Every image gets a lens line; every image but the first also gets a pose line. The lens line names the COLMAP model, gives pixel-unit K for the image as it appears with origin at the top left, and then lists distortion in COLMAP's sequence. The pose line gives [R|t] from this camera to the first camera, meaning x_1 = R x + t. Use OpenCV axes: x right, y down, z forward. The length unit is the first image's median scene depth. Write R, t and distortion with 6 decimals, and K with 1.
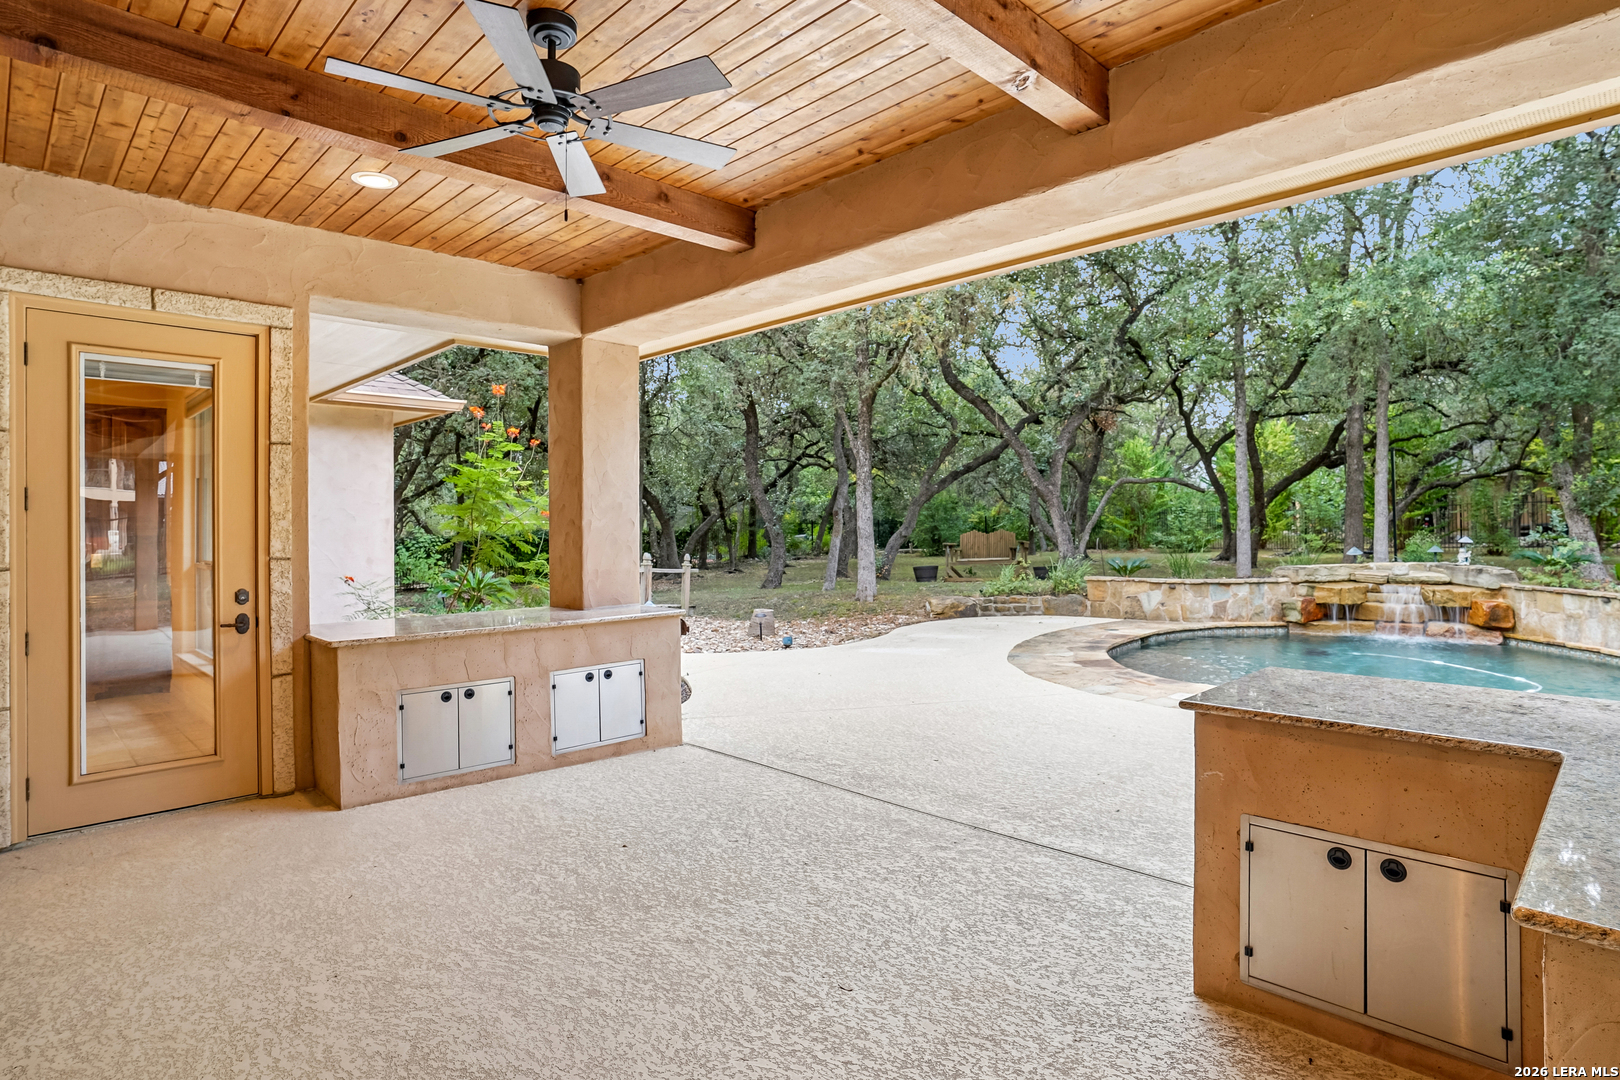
lens RADIAL K [[855.0, 0, 809.9], [0, 855.0, 534.7], [0, 0, 1]] dist [-0.006881, -0.000940]
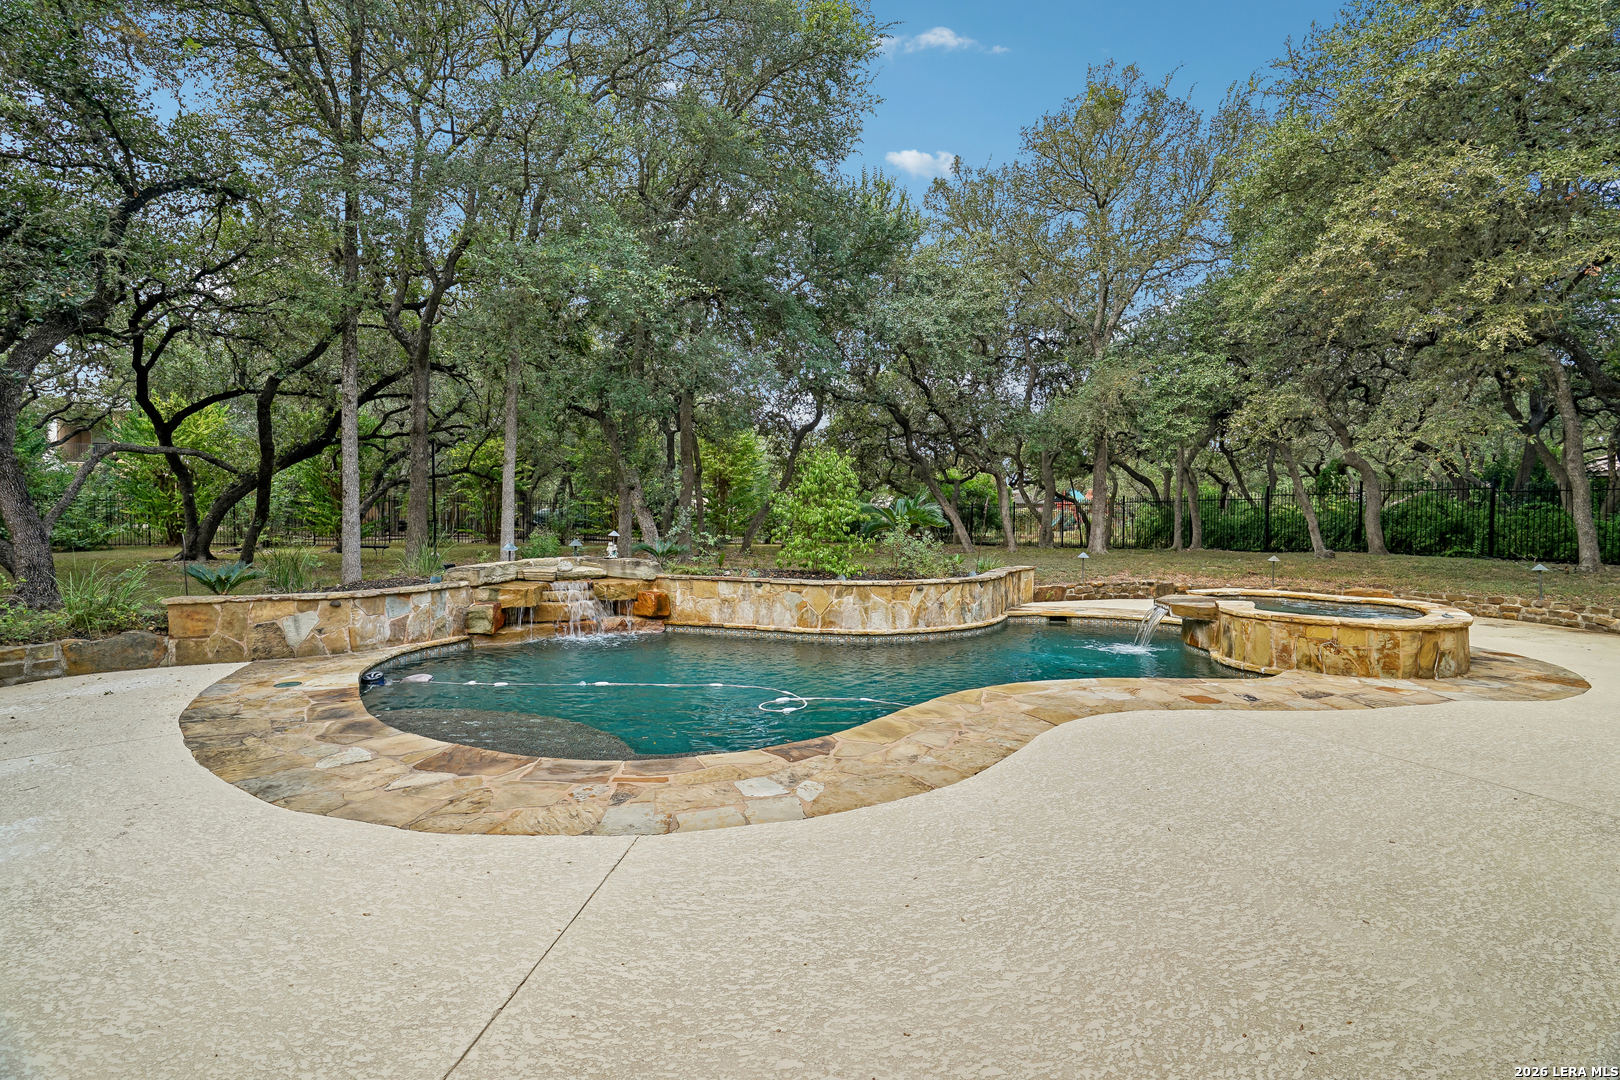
lens RADIAL K [[770.8, 0, 812.0], [0, 770.8, 532.3], [0, 0, 1]] dist [-0.036233, 0.001883]
pose [[0.276384, -0.001394, 0.961046, -0.055806], [-0.002630, 0.999994, 0.002207, 0.001744], [-0.961044, -0.003138, 0.276378, 0.497181]]
